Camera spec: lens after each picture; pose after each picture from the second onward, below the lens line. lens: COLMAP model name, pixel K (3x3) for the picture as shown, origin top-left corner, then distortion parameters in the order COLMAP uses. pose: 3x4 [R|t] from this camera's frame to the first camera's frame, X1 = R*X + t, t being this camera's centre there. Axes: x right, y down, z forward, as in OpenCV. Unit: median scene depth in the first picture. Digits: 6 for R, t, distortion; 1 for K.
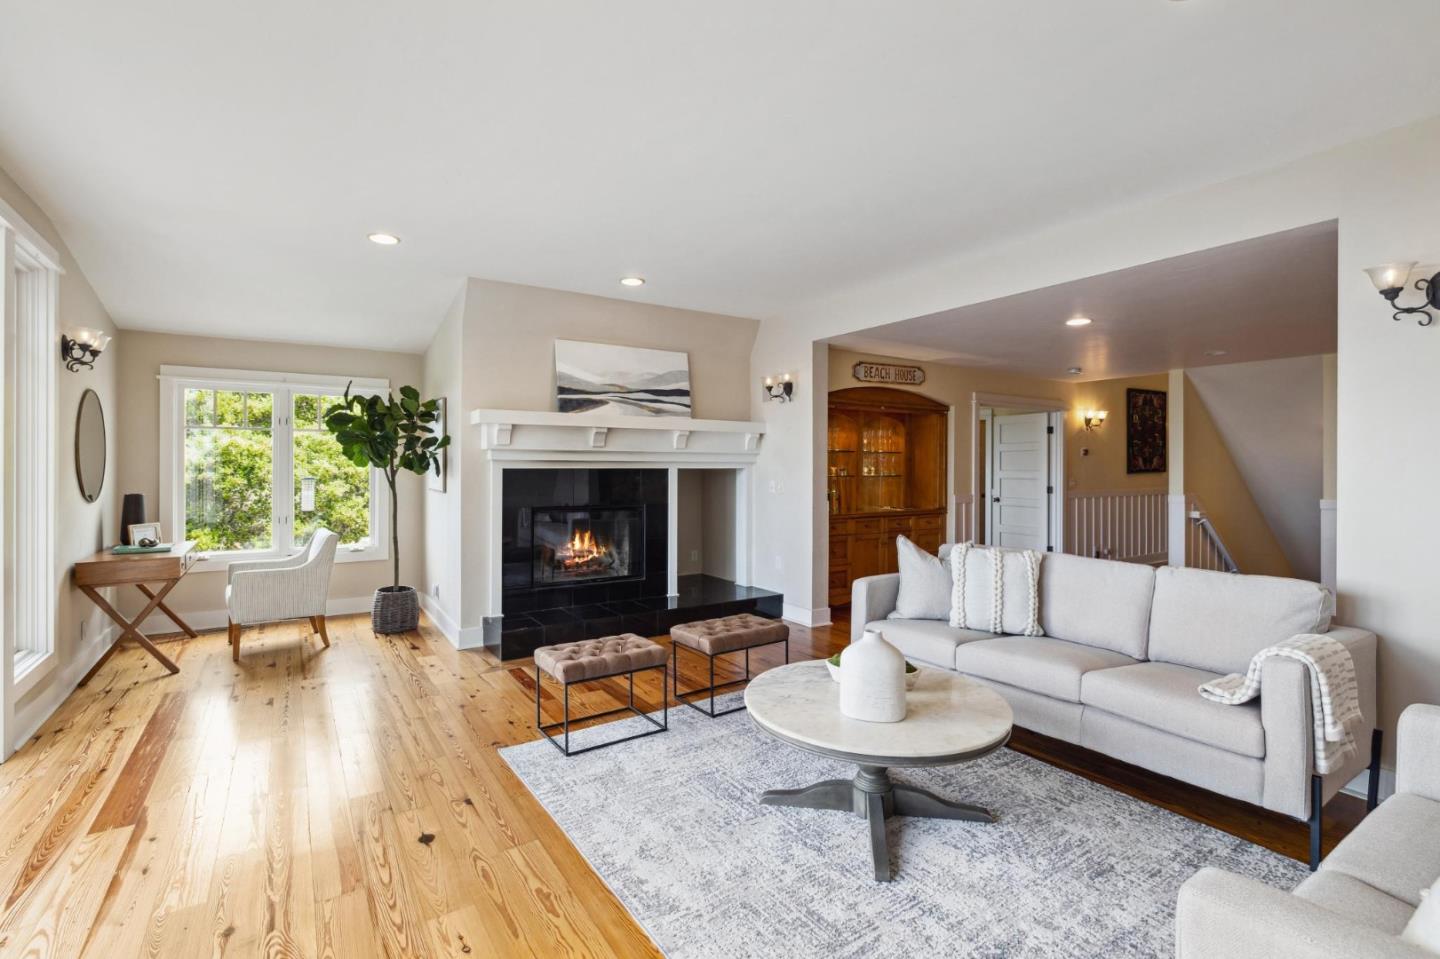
lens RADIAL K [[654.9, 0, 718.0], [0, 654.9, 470.3], [0, 0, 1]] dist [-0.005222, -0.000887]
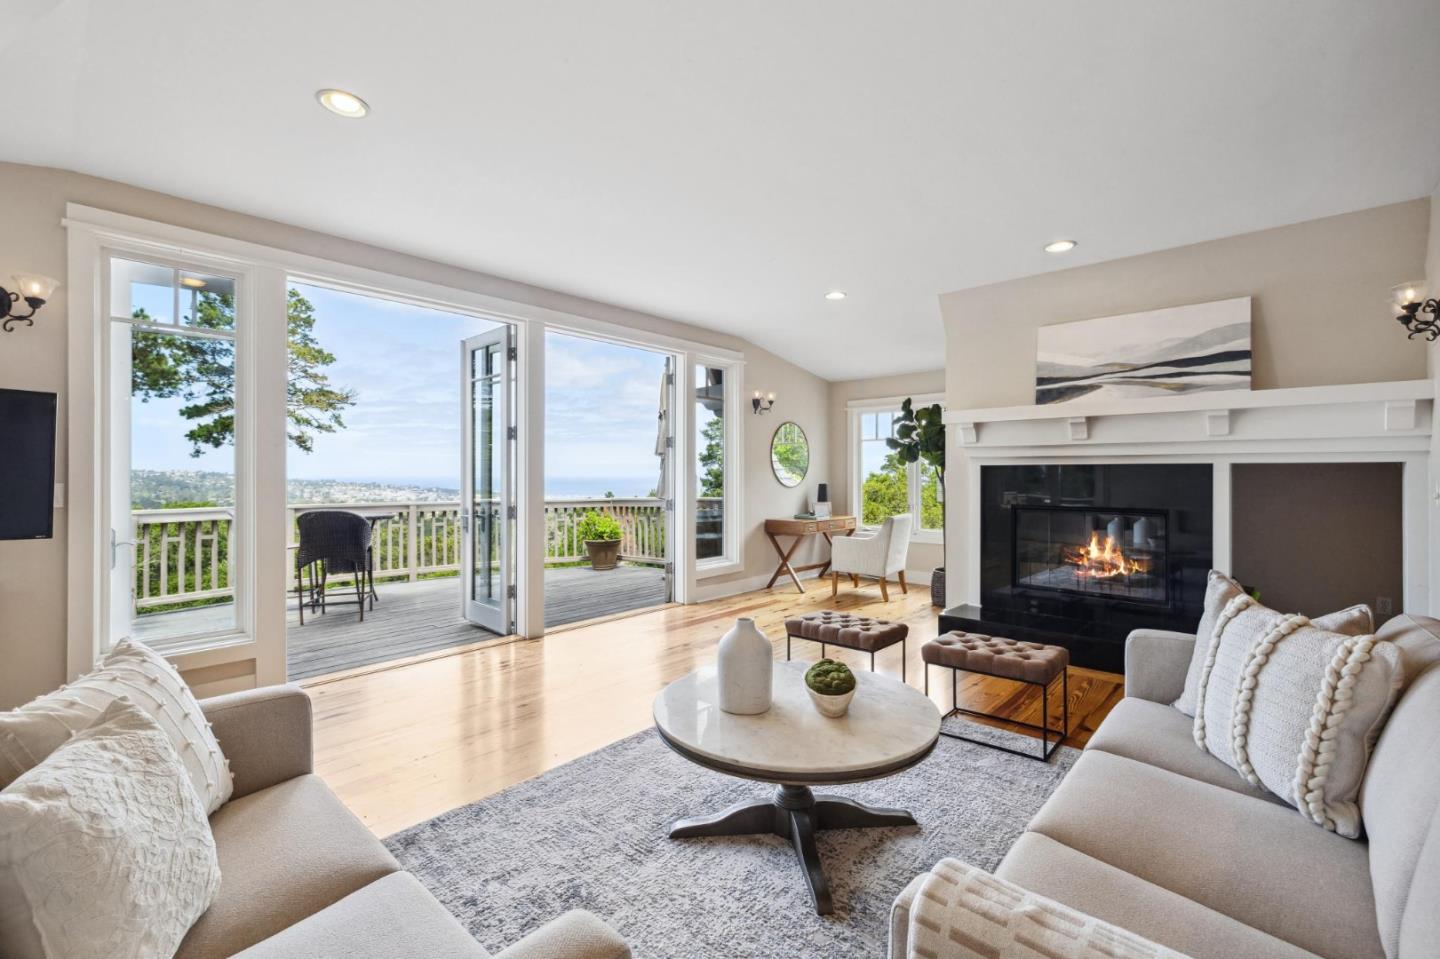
lens RADIAL K [[637.7, 0, 715.1], [0, 637.7, 470.7], [0, 0, 1]] dist [0.001573, 0.000657]
pose [[0.242091, -0.004770, -0.970242, 0.527259], [-0.006394, 0.999958, -0.006511, 0.014237], [0.970233, 0.007780, 0.242050, 0.330980]]
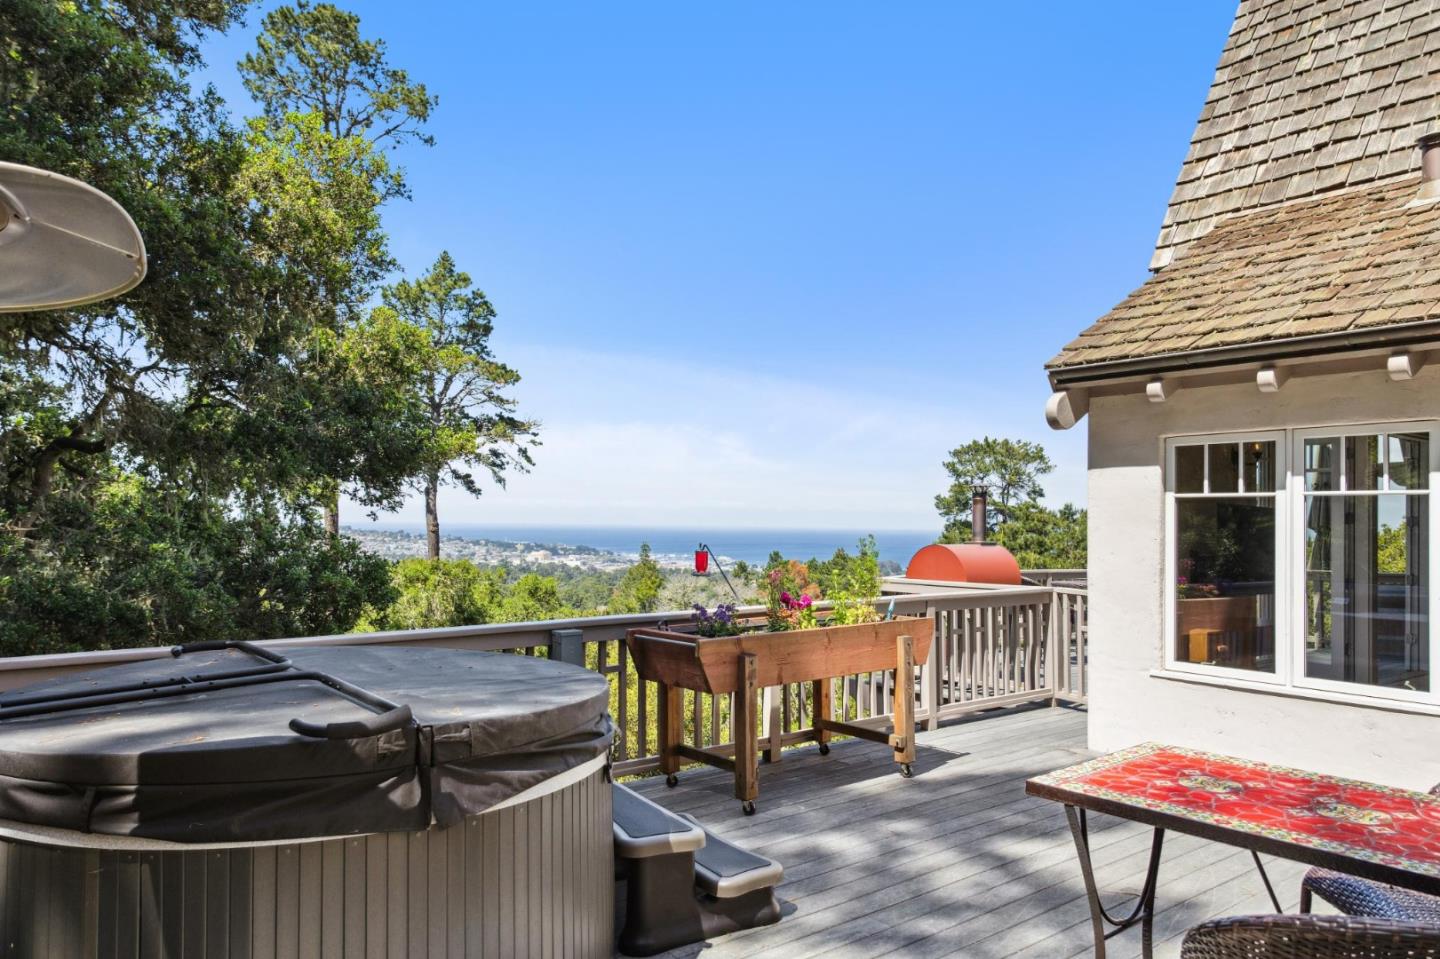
lens RADIAL K [[1002.2, 0, 691.9], [0, 1002.2, 519.5], [0, 0, 1]] dist [-0.013308, -0.004129]
pose [[0.051384, -0.001700, -0.998678, 1.343505], [-0.019113, 0.999814, -0.002685, -0.015518], [0.998496, 0.019226, 0.051342, -1.001423]]
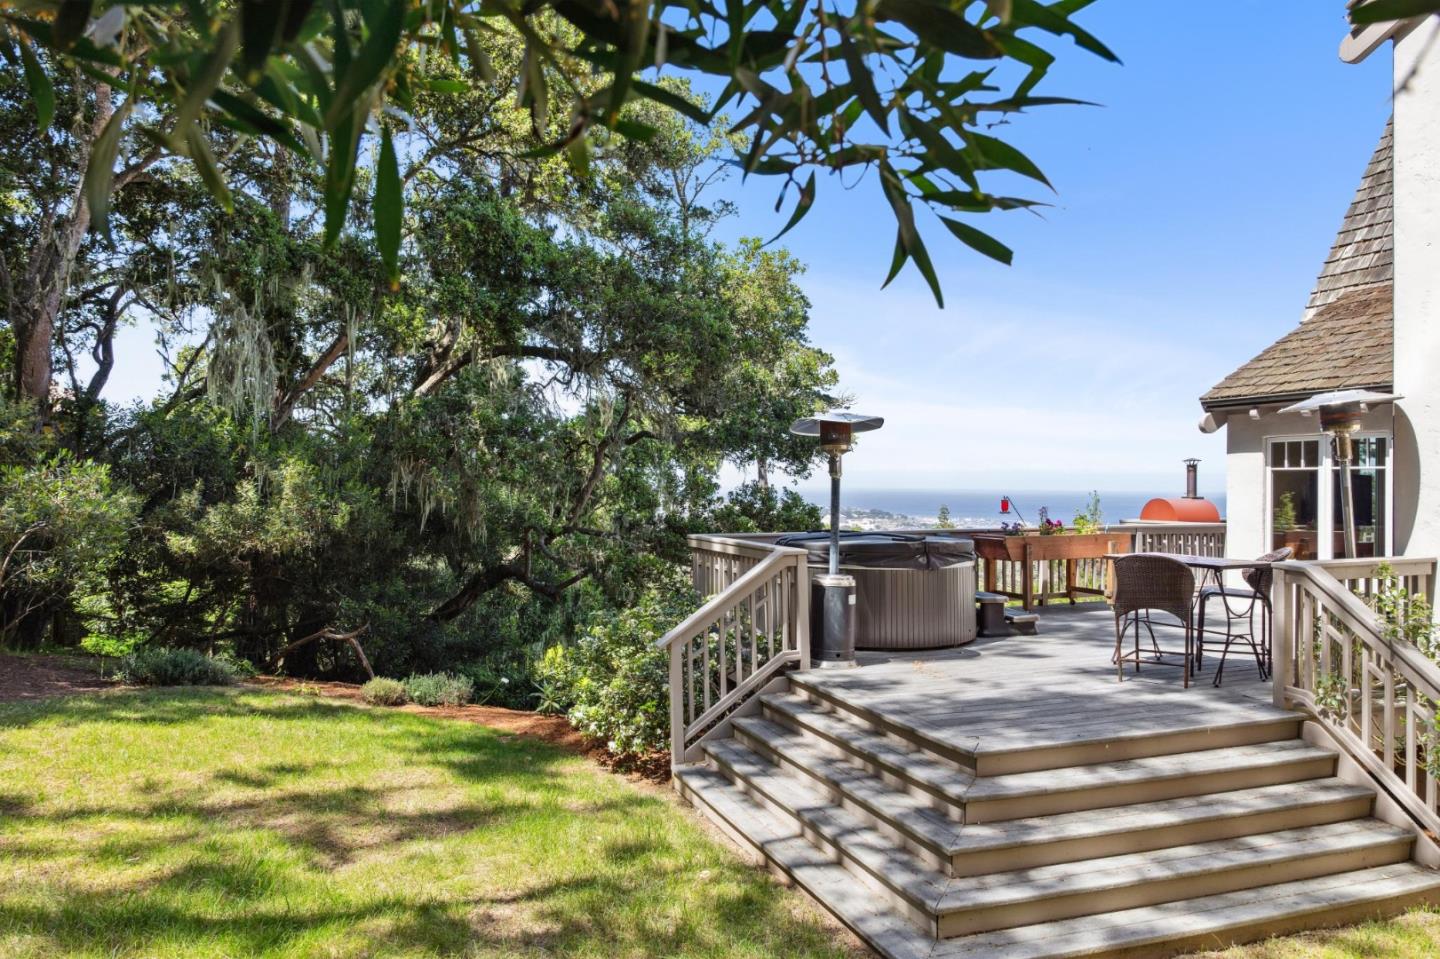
lens RADIAL K [[1002.2, 0, 693.3], [0, 1002.2, 477.9], [0, 0, 1]] dist [-0.013308, -0.004129]
pose [[-0.233777, -0.006427, -0.972269, 2.643253], [-0.013405, 0.999904, -0.003386, -0.013748], [0.972198, 0.012241, -0.233840, -1.093827]]
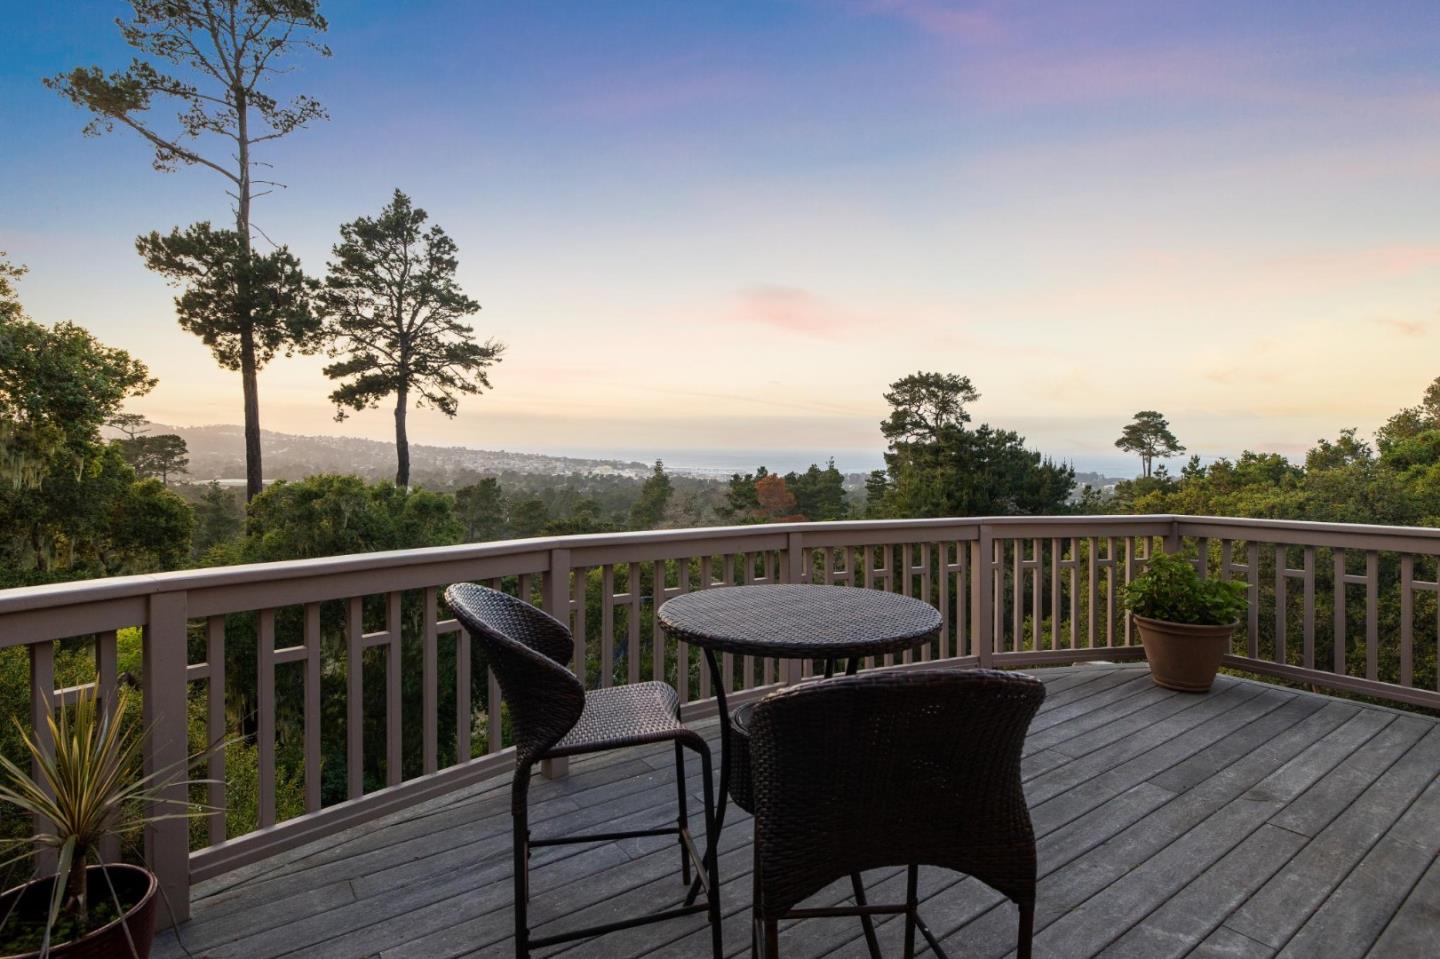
lens RADIAL K [[726.7, 0, 707.0], [0, 726.7, 475.3], [0, 0, 1]] dist [-0.009575, 0.001053]
pose [[0.029776, 0.042922, -0.998635, -0.406733], [-0.020297, 0.998898, 0.042328, 0.005852], [0.999351, 0.019009, 0.030614, -0.102817]]
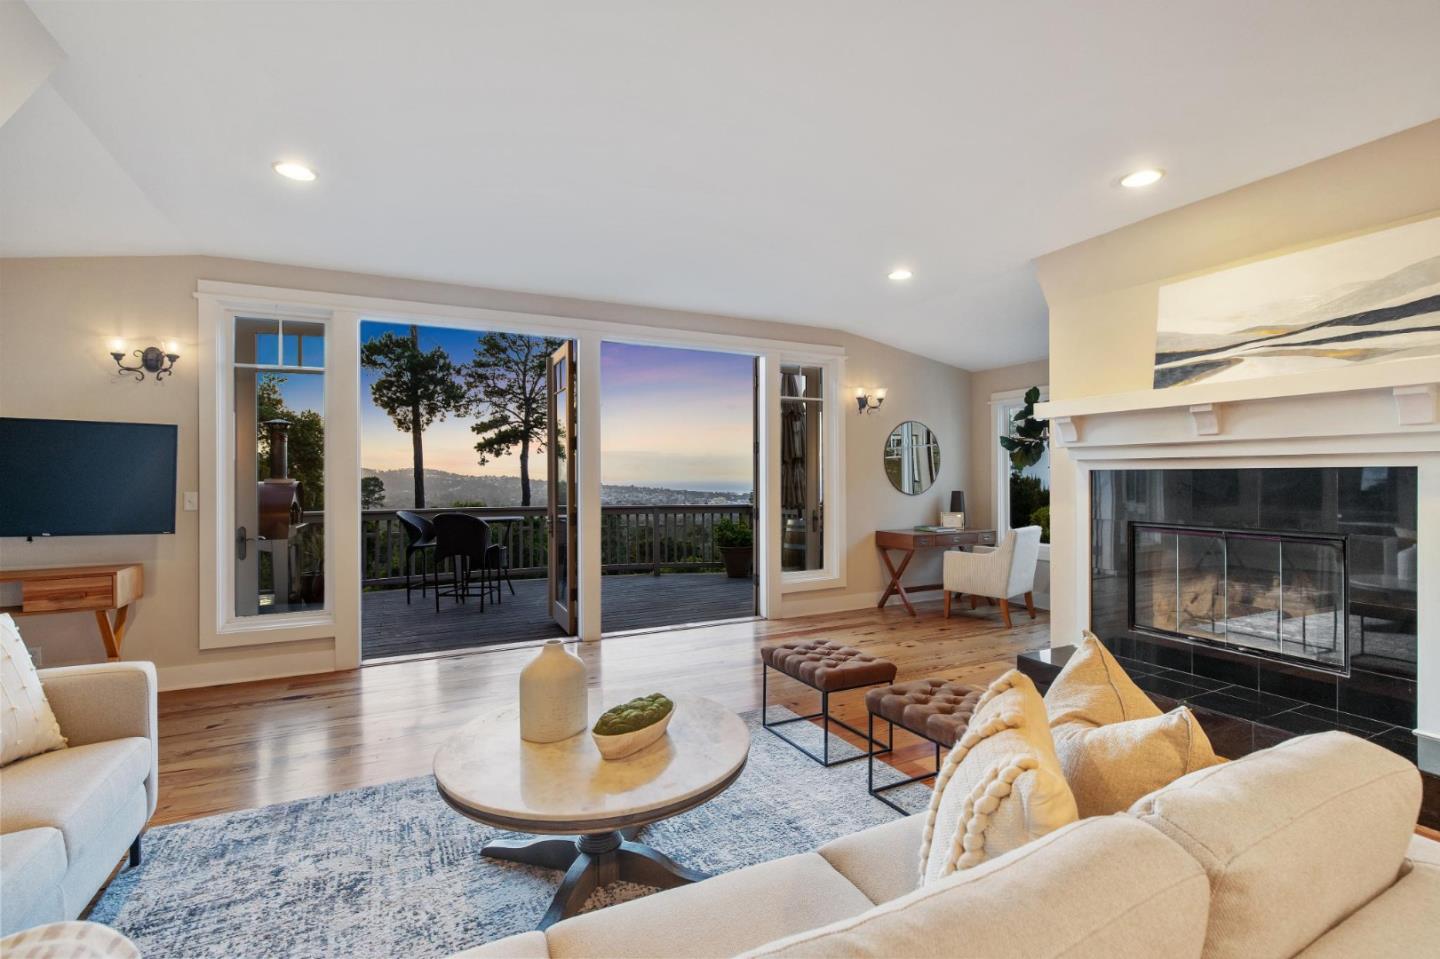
lens RADIAL K [[654.9, 0, 709.1], [0, 654.9, 475.4], [0, 0, 1]] dist [-0.005222, -0.000887]
pose [[-0.134422, -0.002462, -0.990921, 0.515393], [-0.001791, 0.999996, -0.002241, 0.005886], [0.990923, 0.001473, -0.134425, 0.613606]]
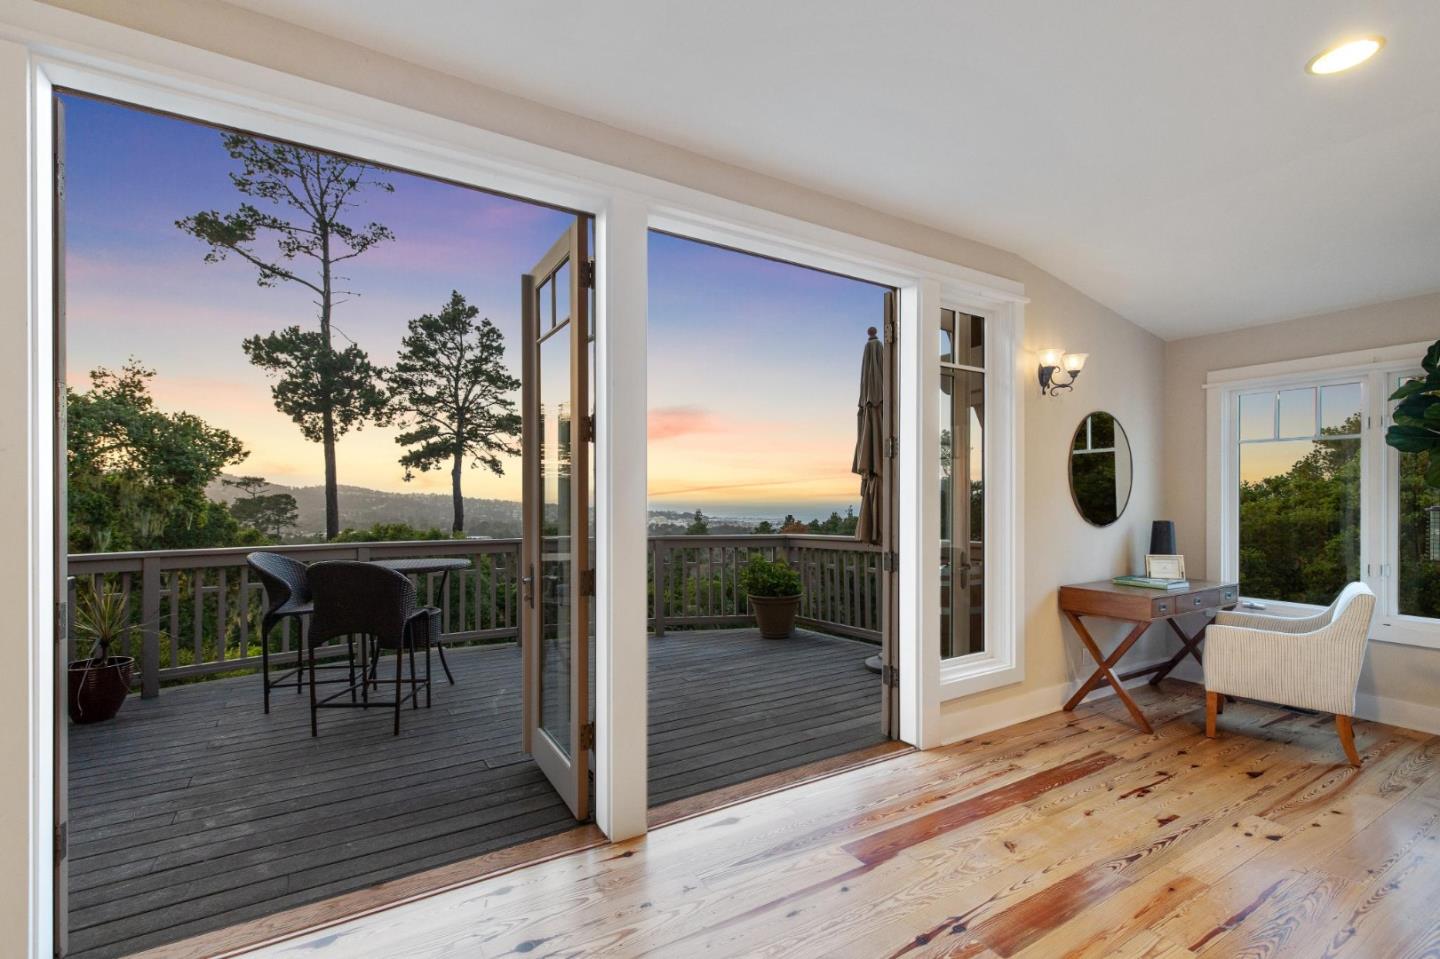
lens RADIAL K [[654.9, 0, 716.1], [0, 654.9, 501.7], [0, 0, 1]] dist [-0.005222, -0.000887]
pose [[-0.029652, 0.009283, -0.999517, 0.025895], [-0.006024, 0.999937, 0.009465, 0.004366], [0.999542, 0.006302, -0.029594, 0.379186]]
